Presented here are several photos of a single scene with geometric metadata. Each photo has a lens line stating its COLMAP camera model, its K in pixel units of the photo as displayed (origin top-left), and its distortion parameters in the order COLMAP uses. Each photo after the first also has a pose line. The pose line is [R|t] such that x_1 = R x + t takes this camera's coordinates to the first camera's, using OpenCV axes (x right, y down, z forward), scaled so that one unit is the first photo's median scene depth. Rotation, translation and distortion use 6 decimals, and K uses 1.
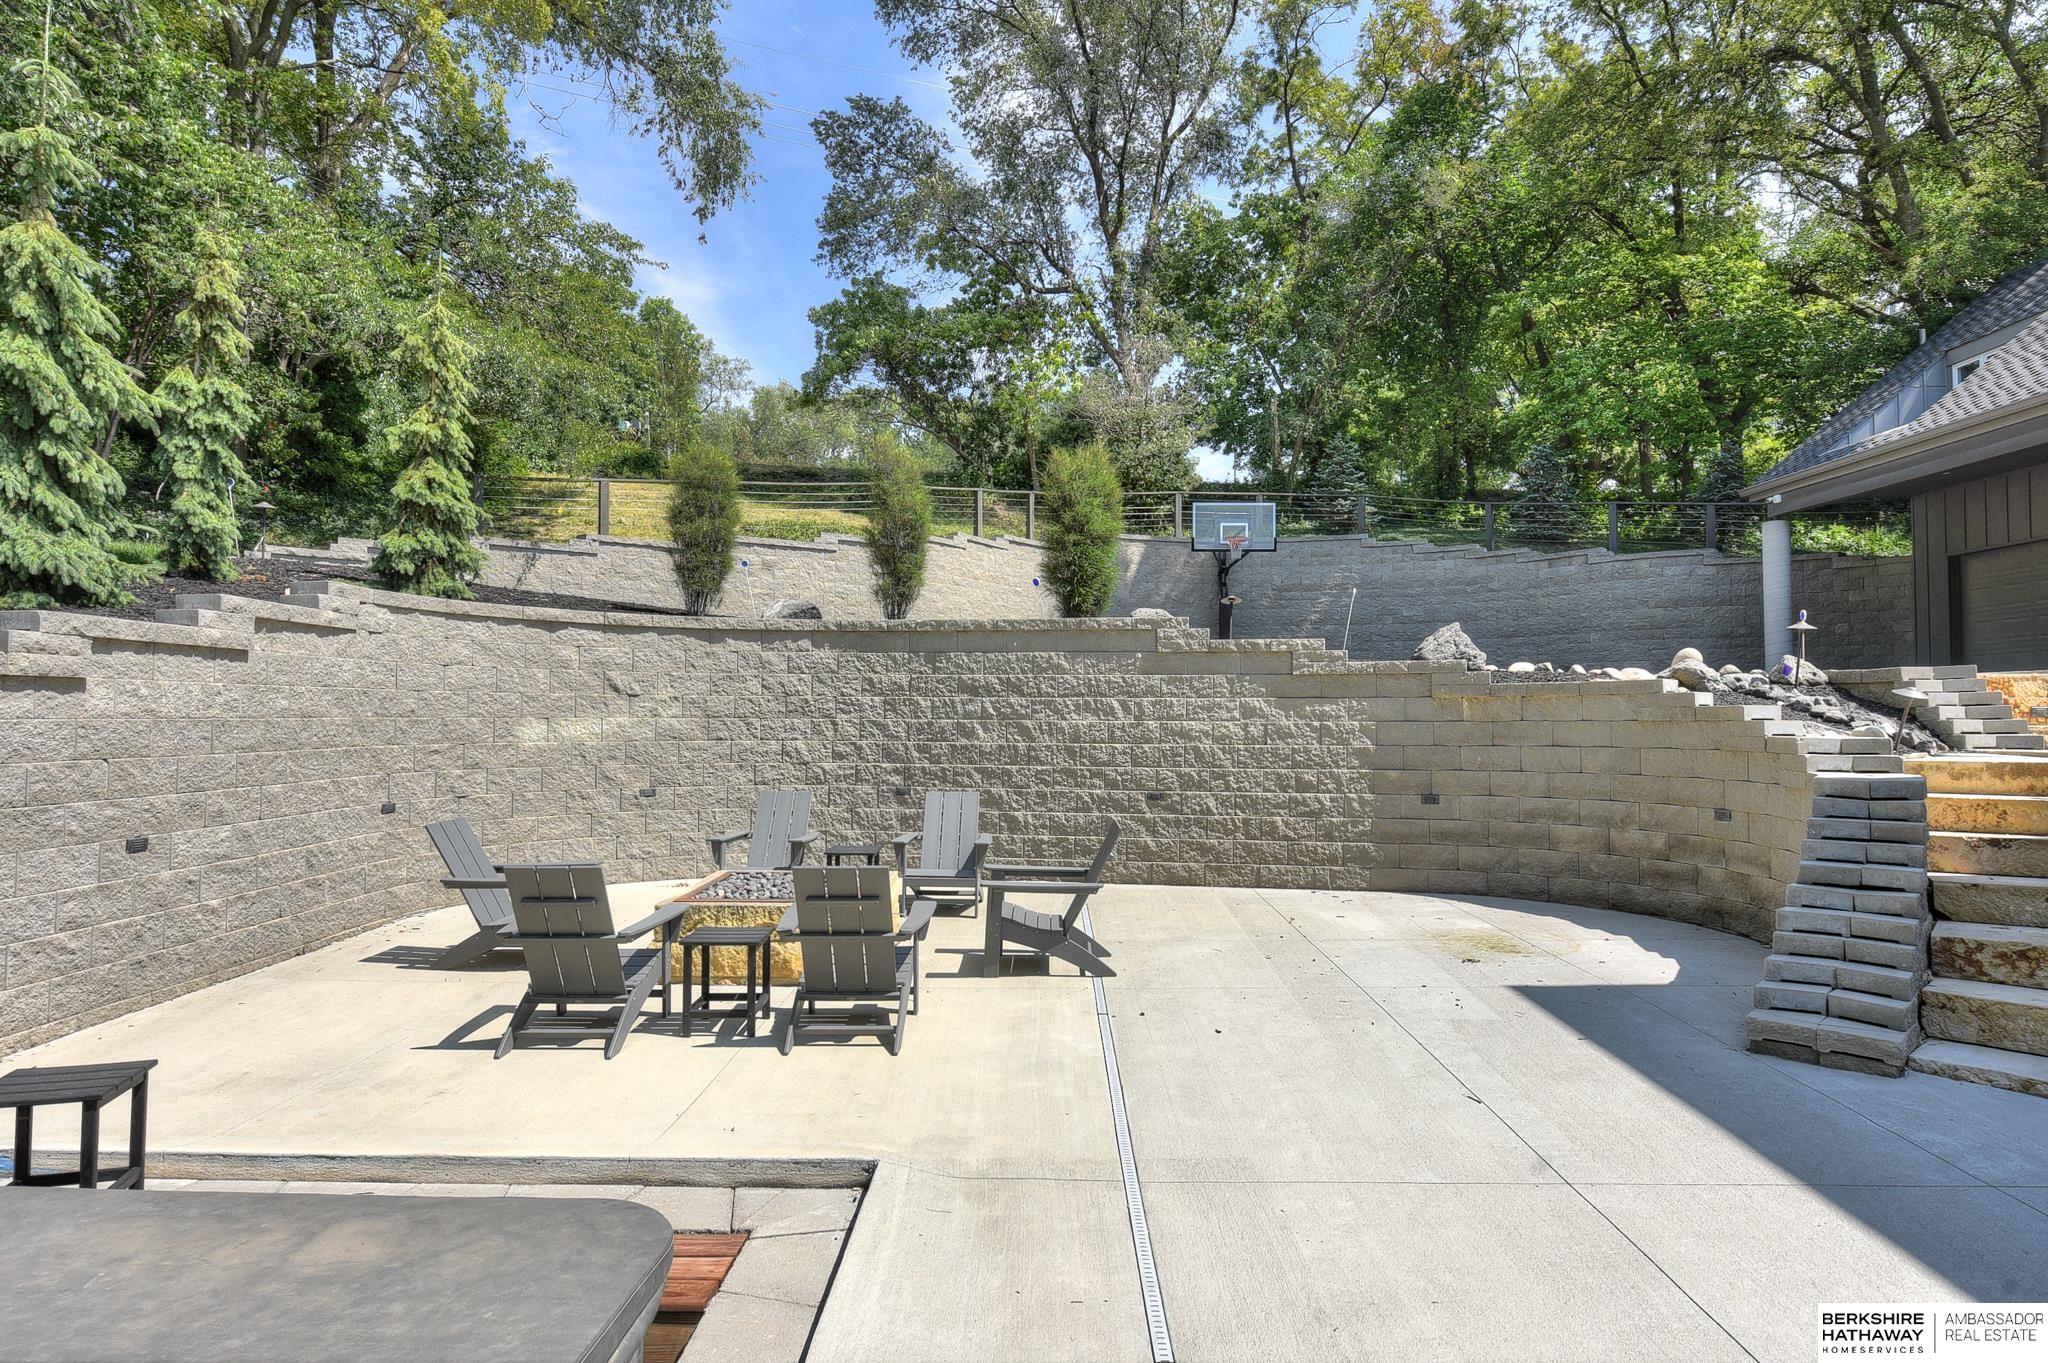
lens RADIAL K [[1114.1, 0, 1006.3], [0, 1114.1, 678.8], [0, 0, 1]] dist [0.003226, -0.003980]
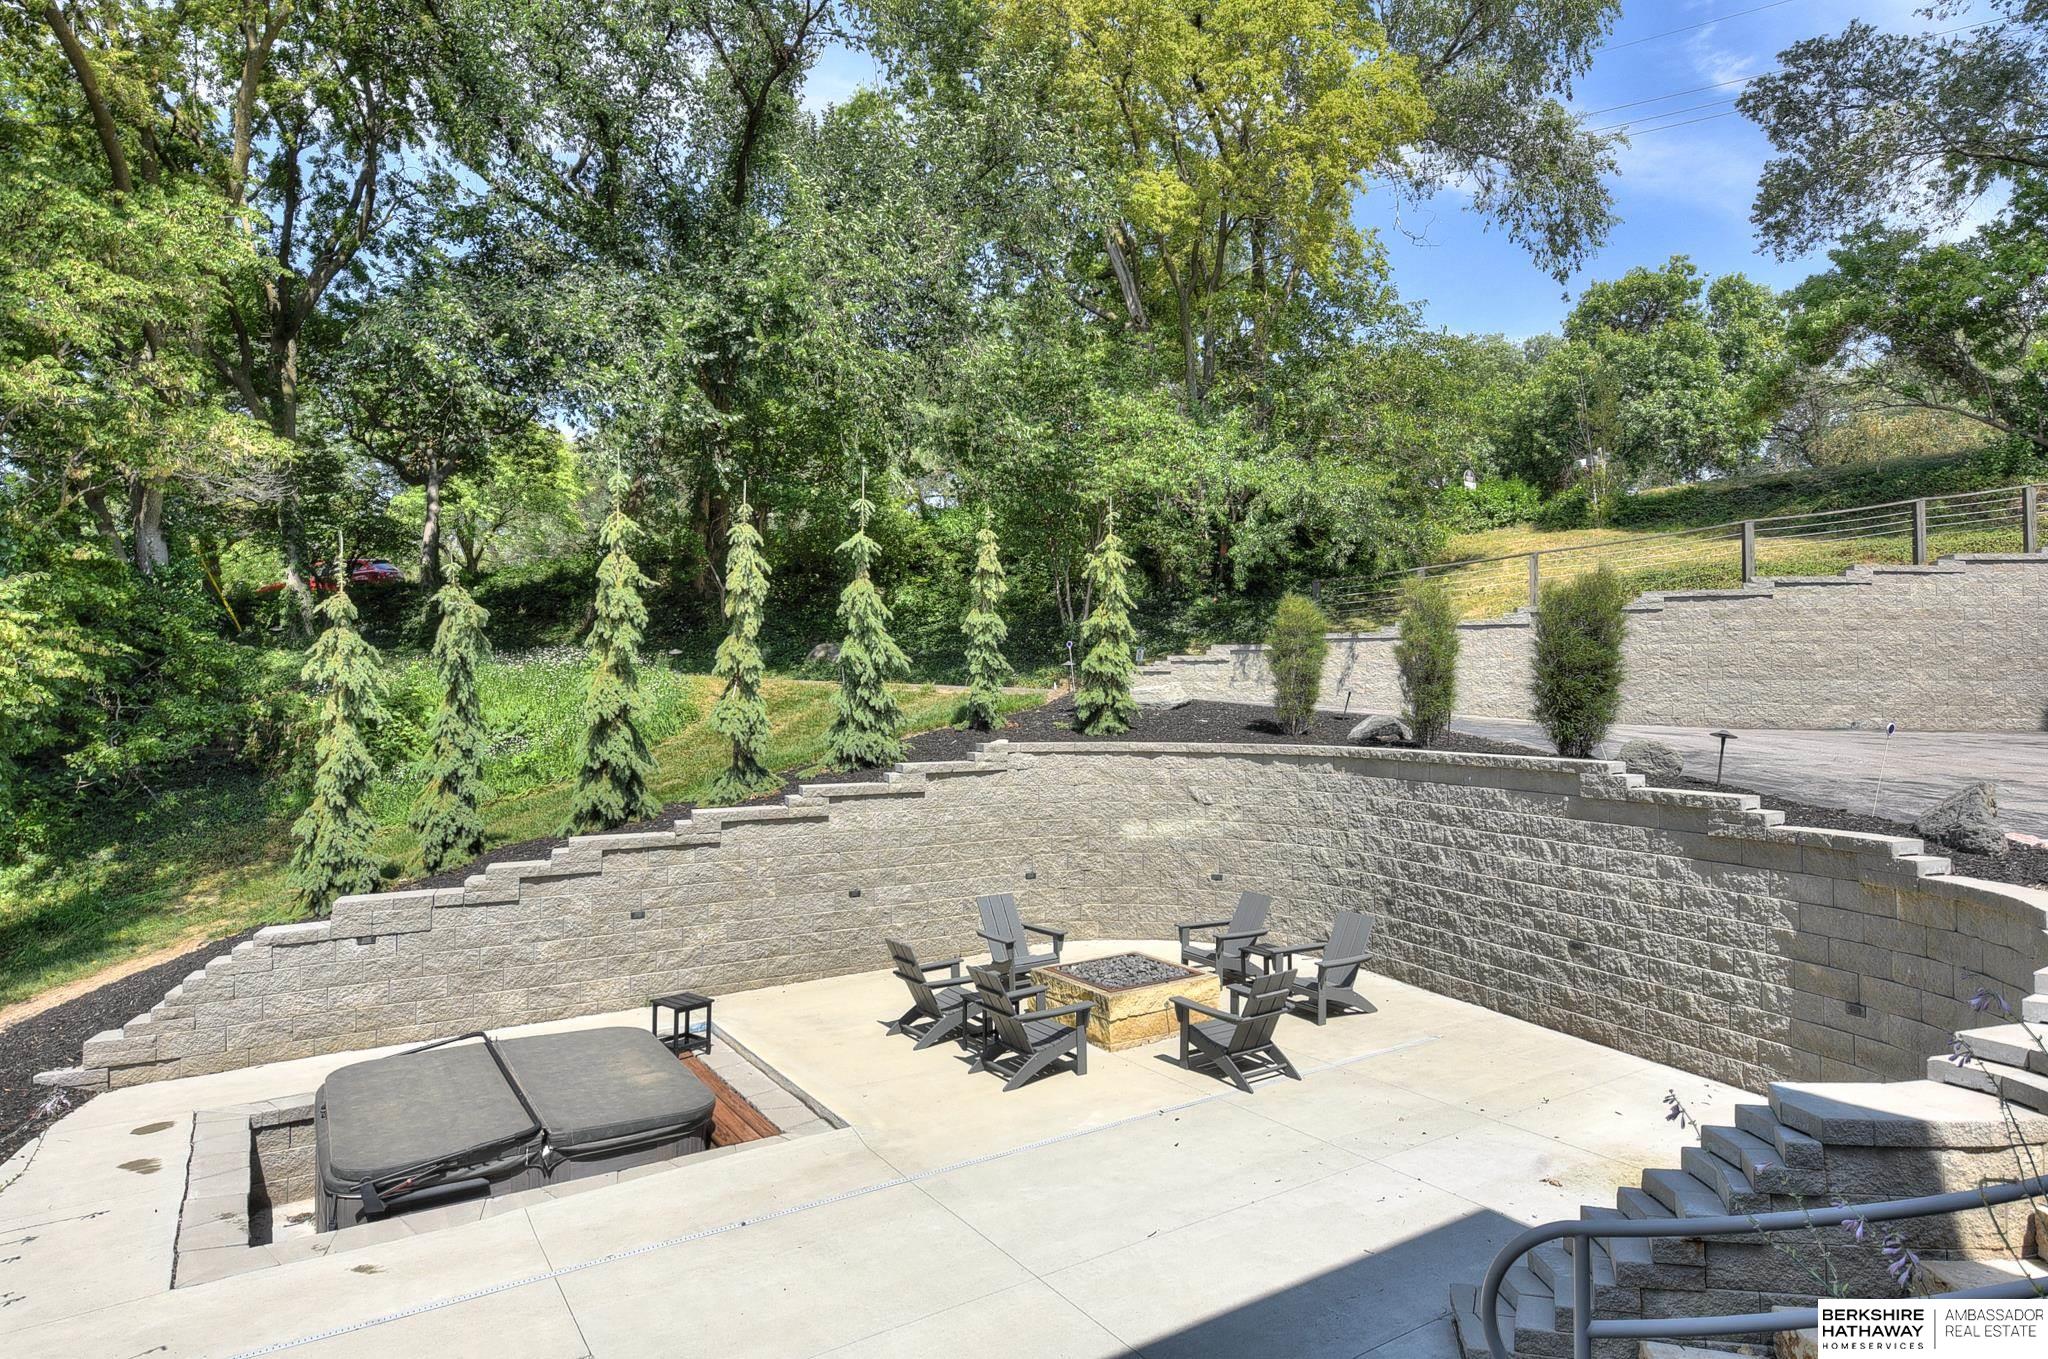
lens RADIAL K [[1114.1, 0, 1006.3], [0, 1114.1, 676.8], [0, 0, 1]] dist [0.003226, -0.003980]
pose [[0.558483, -0.026494, -0.829093, 0.674938], [0.027676, 0.999528, -0.013298, -0.131844], [0.829054, -0.015520, 0.558953, 0.039564]]
